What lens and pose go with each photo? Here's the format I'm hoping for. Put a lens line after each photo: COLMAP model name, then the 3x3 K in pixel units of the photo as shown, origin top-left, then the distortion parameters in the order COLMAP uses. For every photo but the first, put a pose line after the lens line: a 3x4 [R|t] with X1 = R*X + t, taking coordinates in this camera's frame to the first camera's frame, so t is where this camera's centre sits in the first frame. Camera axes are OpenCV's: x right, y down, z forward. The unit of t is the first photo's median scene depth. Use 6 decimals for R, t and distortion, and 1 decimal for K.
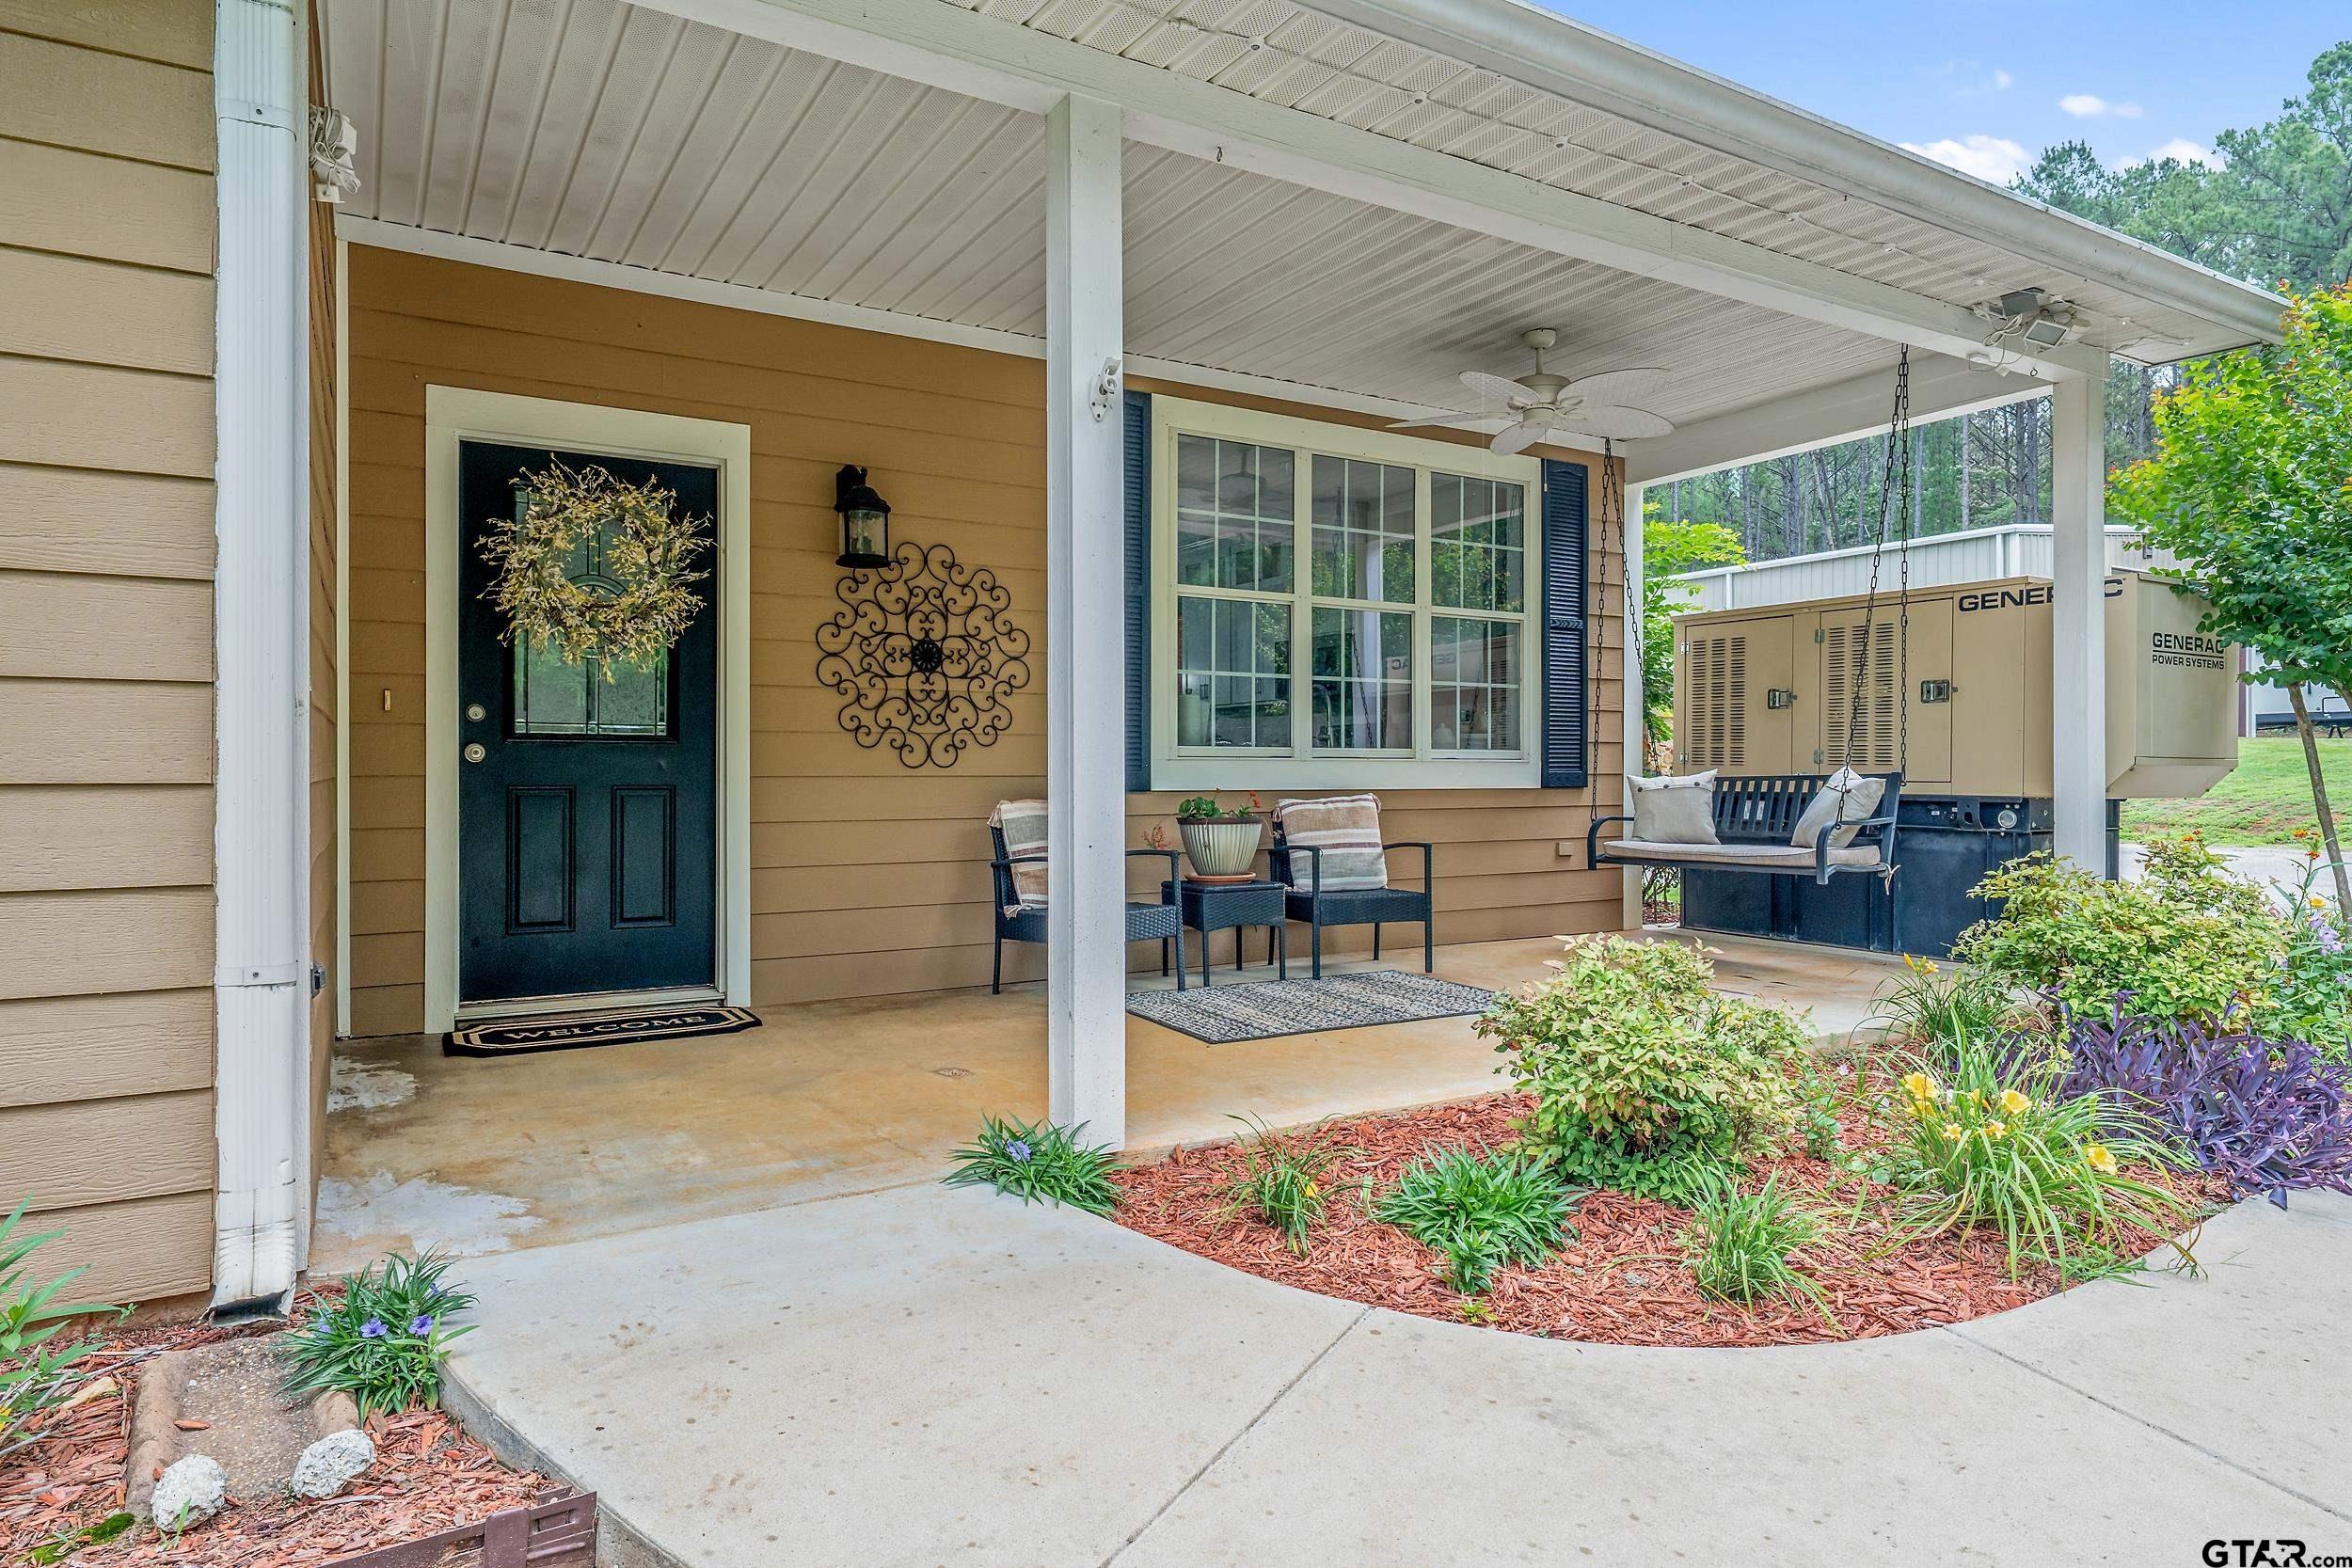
lens RADIAL K [[1360.2, 0, 1176.0], [0, 1360.2, 784.0], [0, 0, 1]] dist [-0.000268, 0.000025]
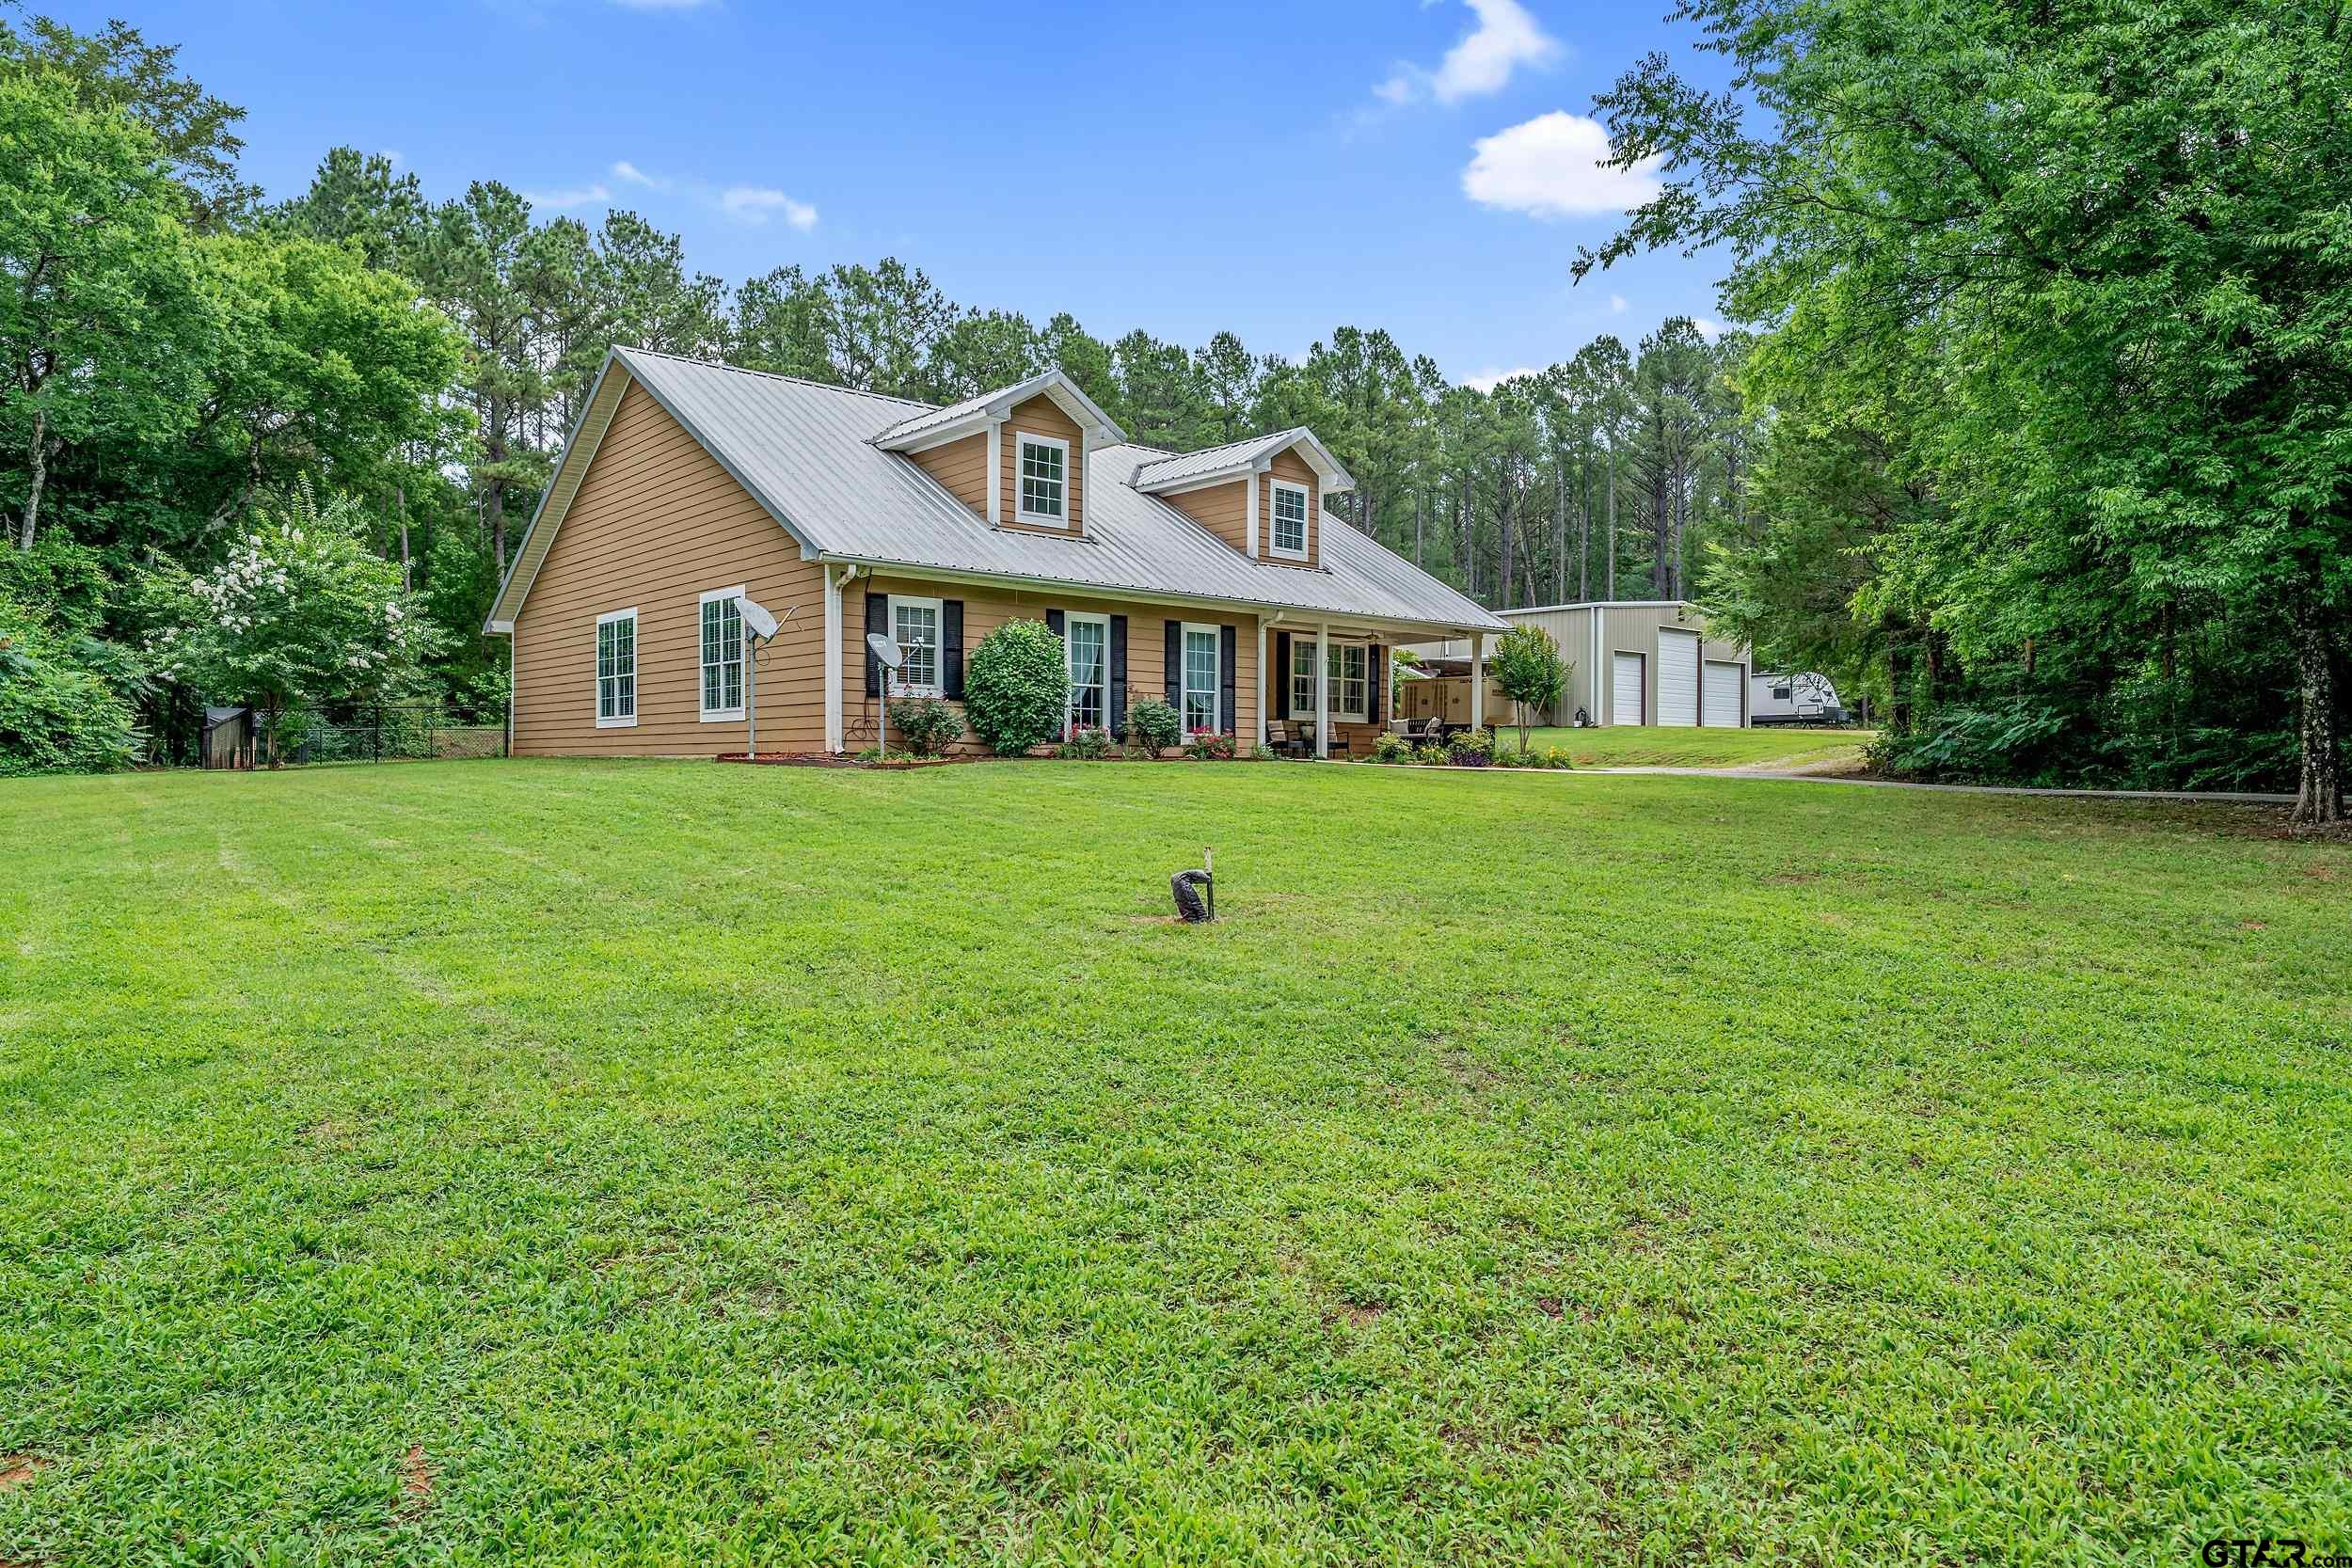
lens RADIAL K [[1460.2, 0, 1176.0], [0, 1460.2, 784.0], [0, 0, 1]] dist [-0.000408, -0.000102]
pose [[0.984244, 0.005193, 0.176741, -1.083321], [-0.005616, 0.999982, 0.001894, 0.183299], [-0.176728, -0.002857, 0.984256, -3.243315]]
